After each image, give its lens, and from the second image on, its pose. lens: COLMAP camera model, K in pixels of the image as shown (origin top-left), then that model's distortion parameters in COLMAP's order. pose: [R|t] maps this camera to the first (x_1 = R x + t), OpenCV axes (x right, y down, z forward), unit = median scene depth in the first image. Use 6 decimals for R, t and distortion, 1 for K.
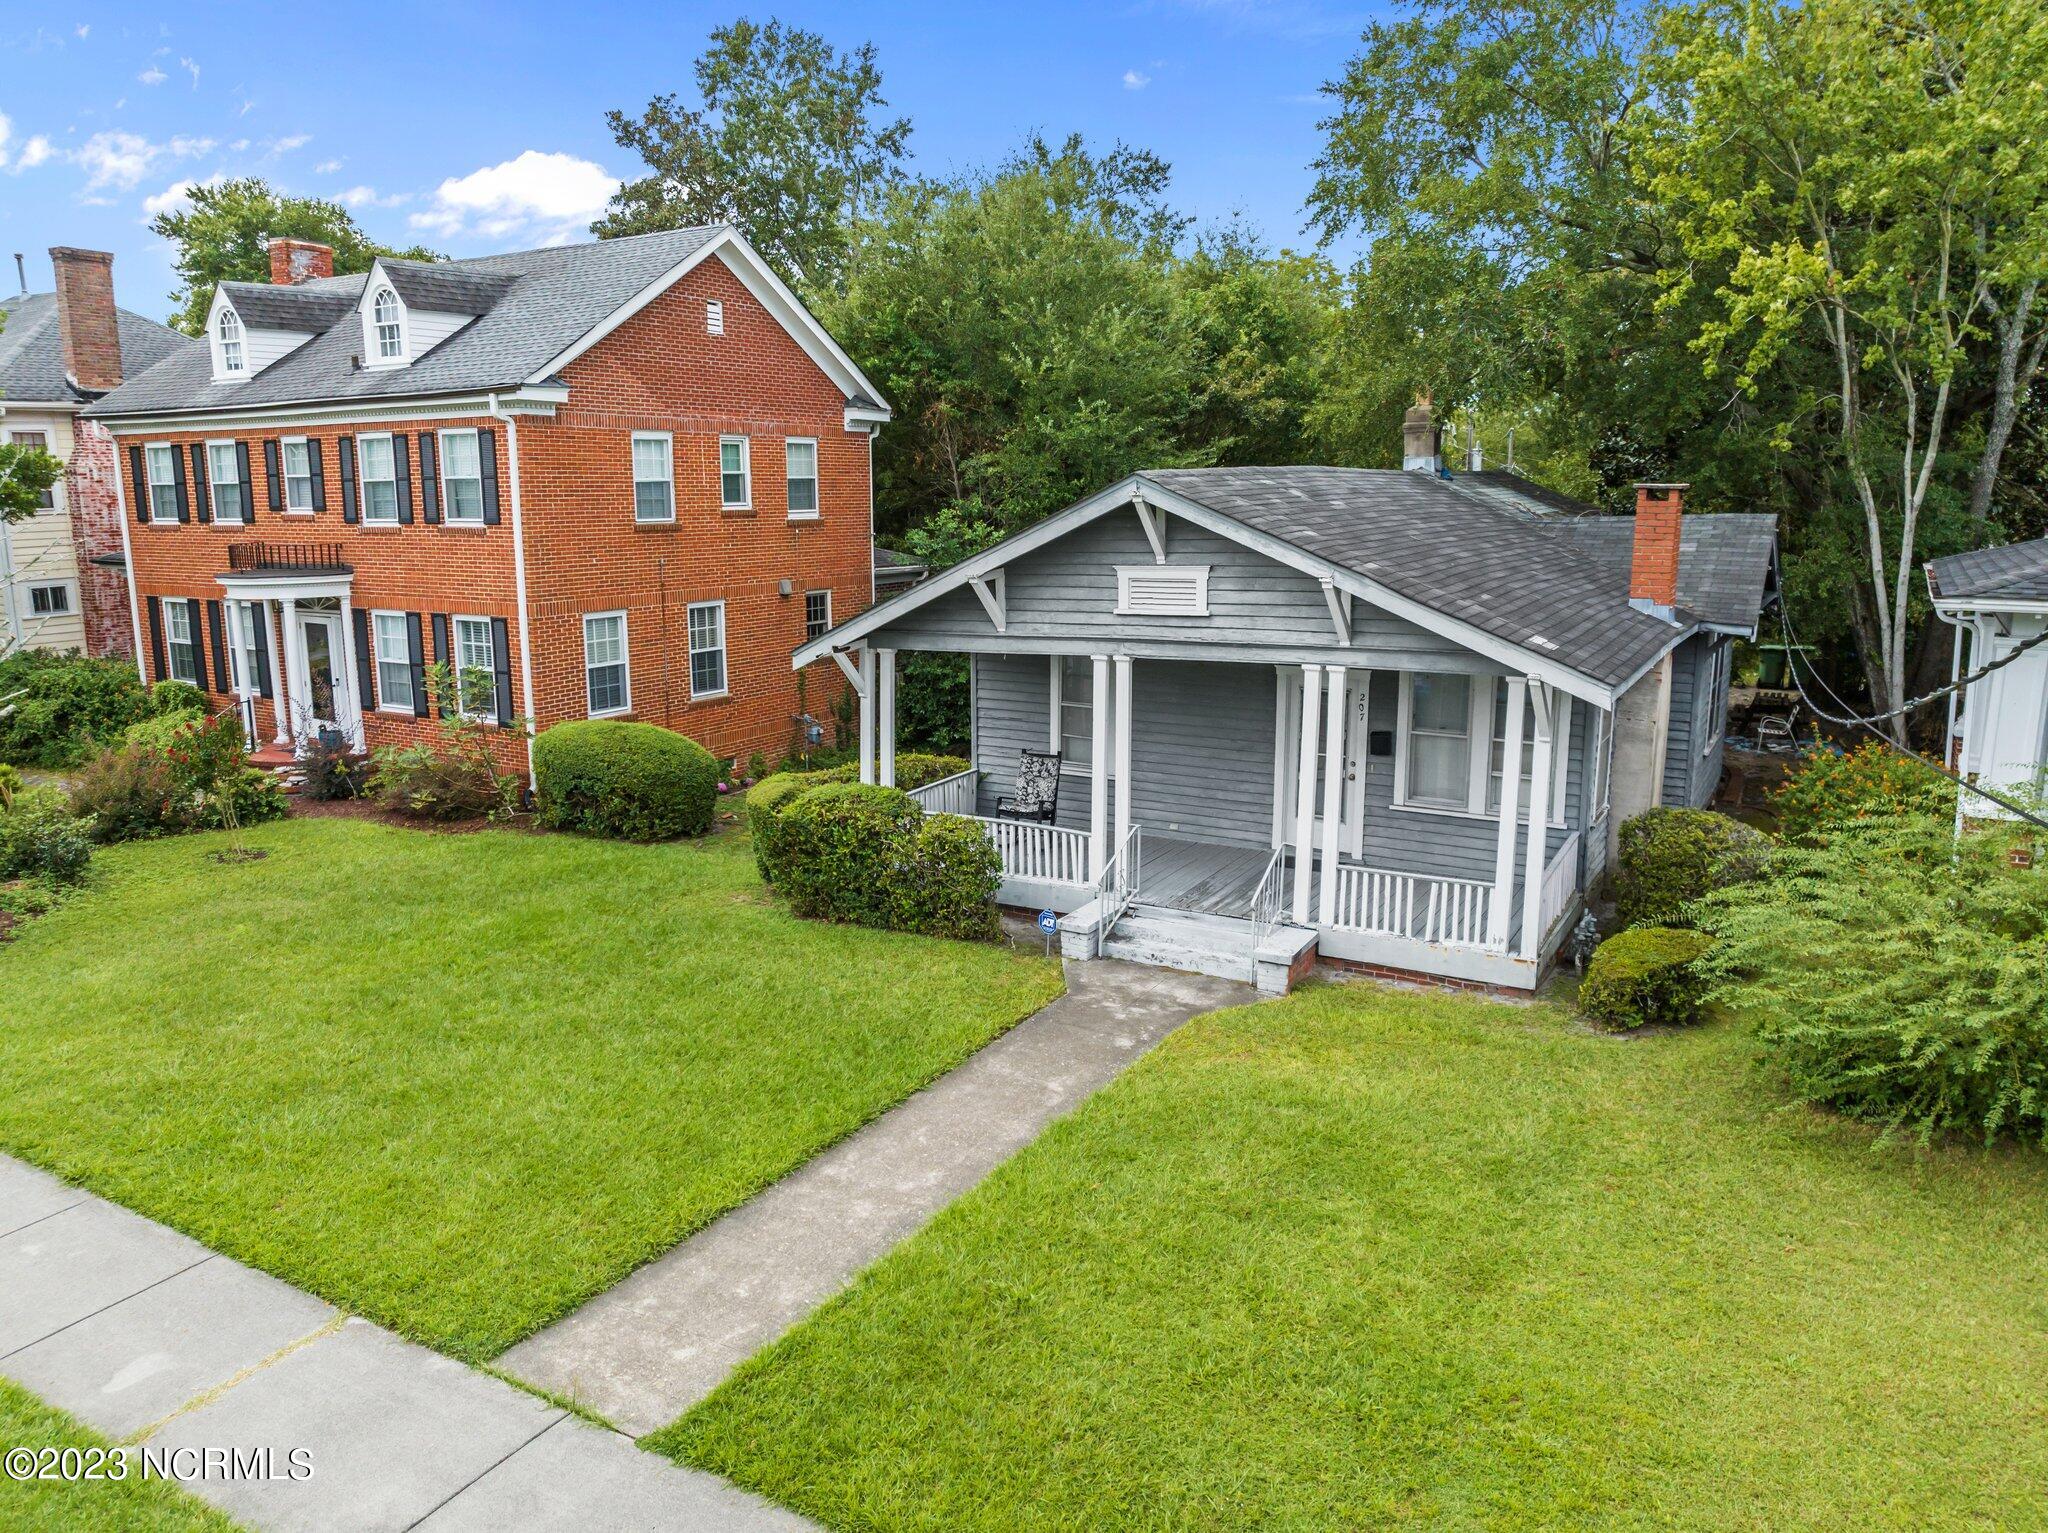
lens RADIAL K [[1449.7, 0, 1024.0], [0, 1449.7, 766.5], [0, 0, 1]] dist [-0.037539, 0.001171]
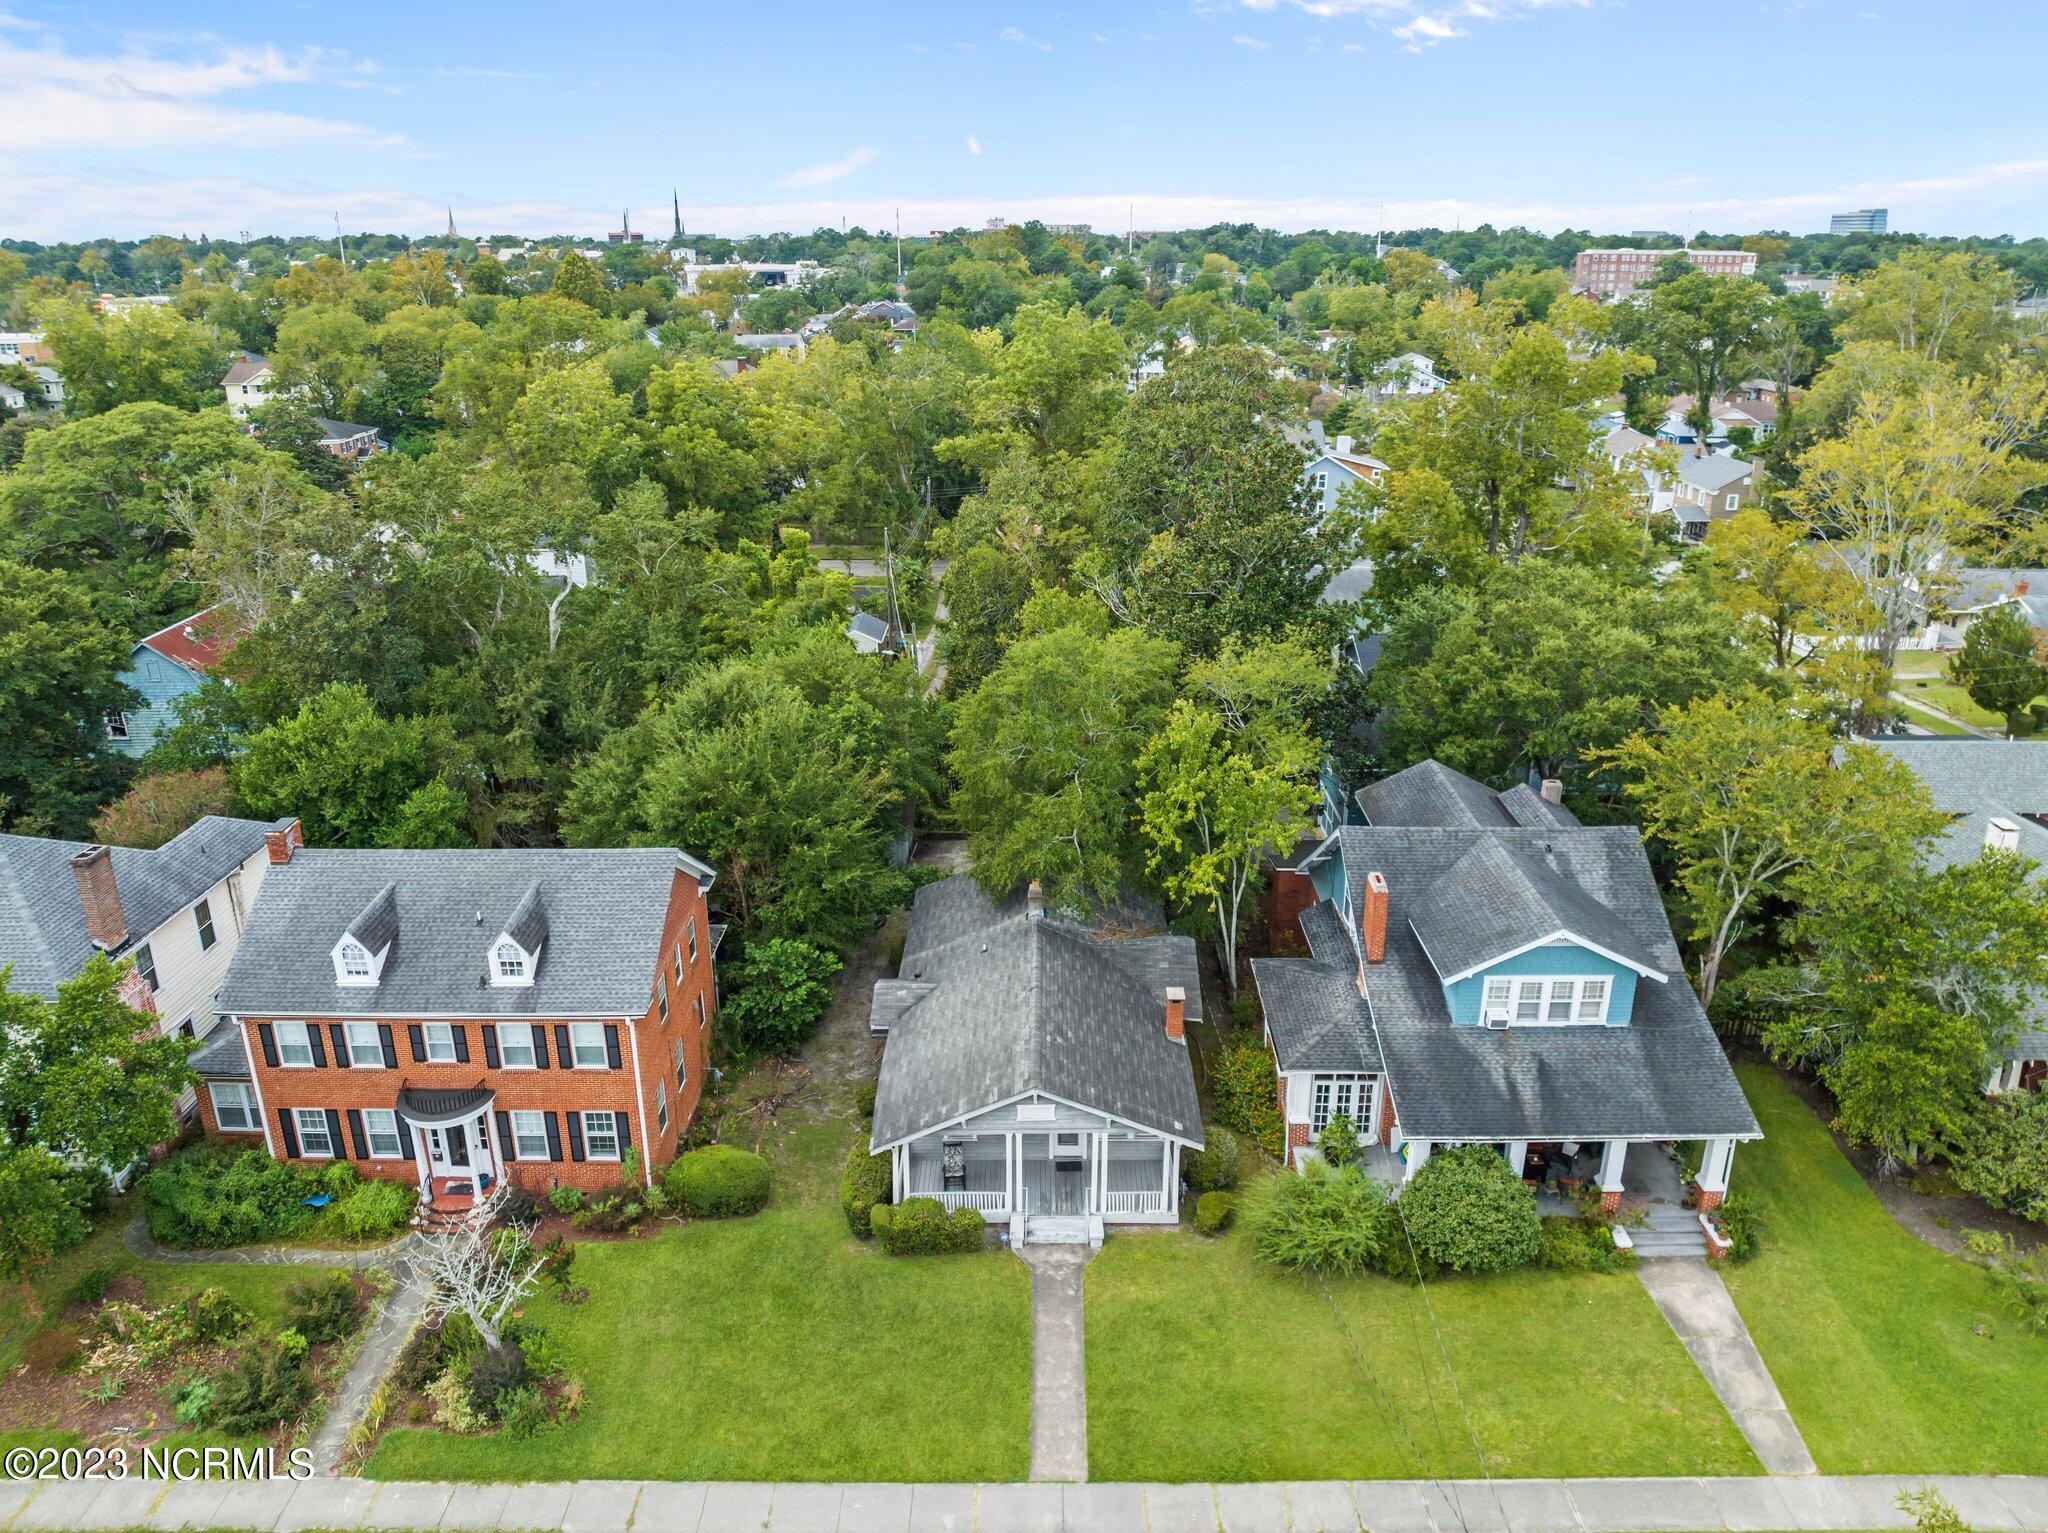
lens RADIAL K [[1462.5, 0, 1024.0], [0, 1462.5, 766.5], [0, 0, 1]] dist [-0.042490, -0.000028]
pose [[0.866813, -0.177307, 0.466044, -0.991580], [0.100128, 0.977499, 0.185660, -1.165172], [-0.488476, -0.114269, 0.865063, -1.144226]]
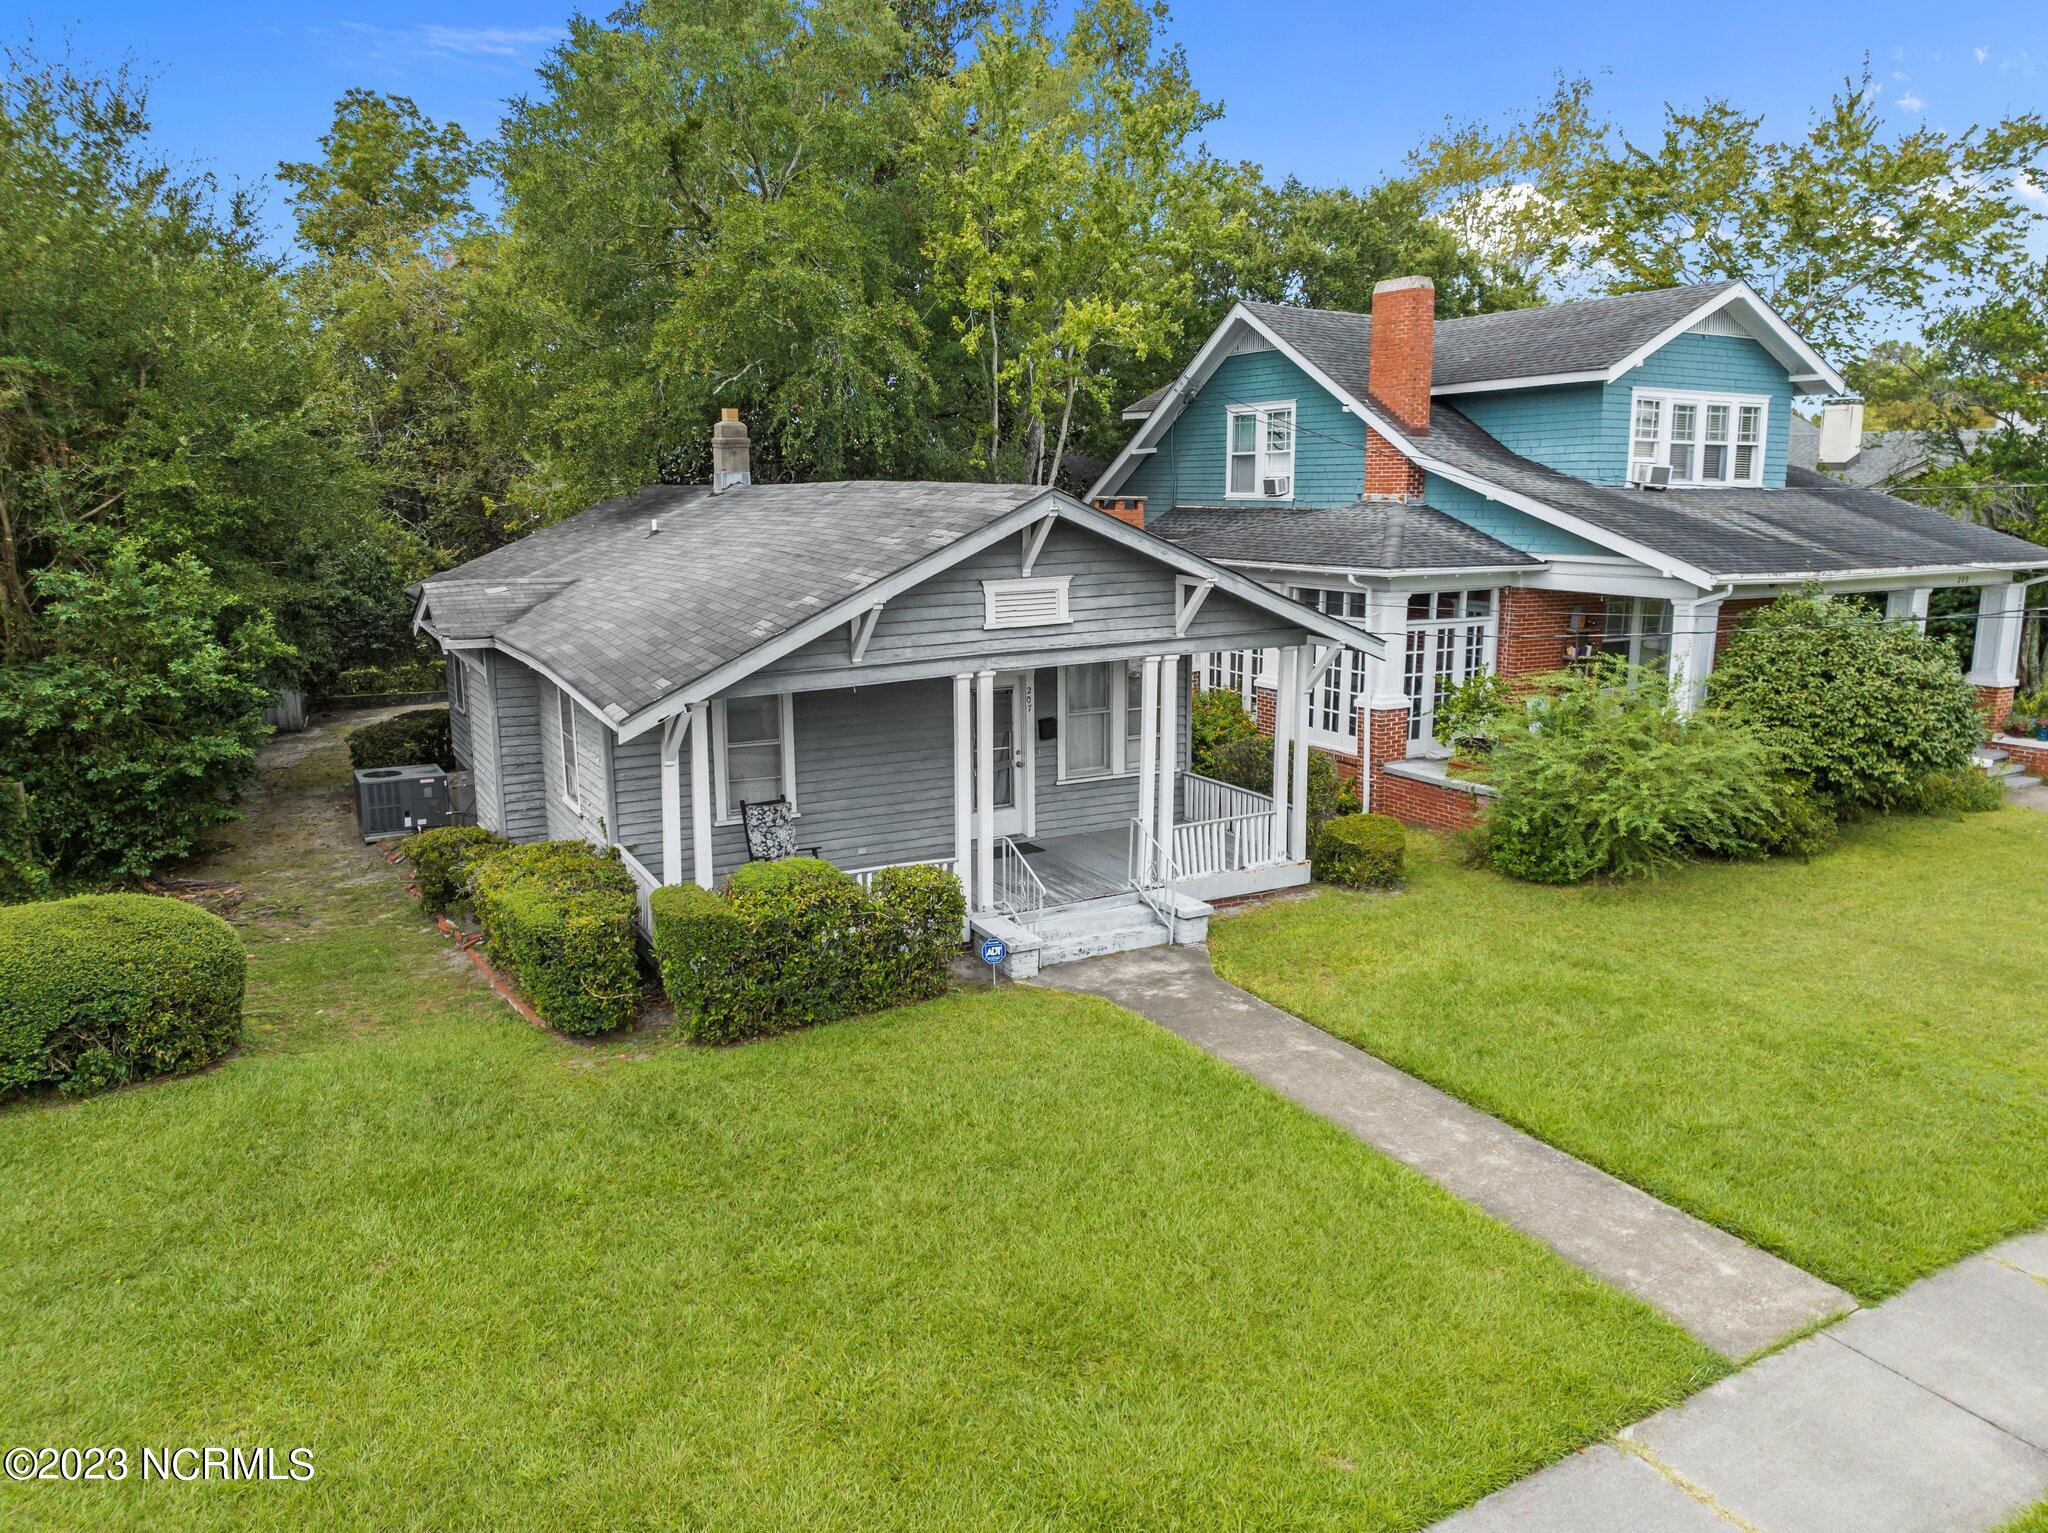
lens RADIAL K [[1449.5, 0, 1024.0], [0, 1449.5, 766.5], [0, 0, 1]] dist [-0.038145, 0.002668]
pose [[0.501844, -0.161147, 0.849814, -0.756407], [0.168330, 0.981902, 0.086790, -0.091859], [-0.848420, 0.099495, 0.519888, 0.455720]]
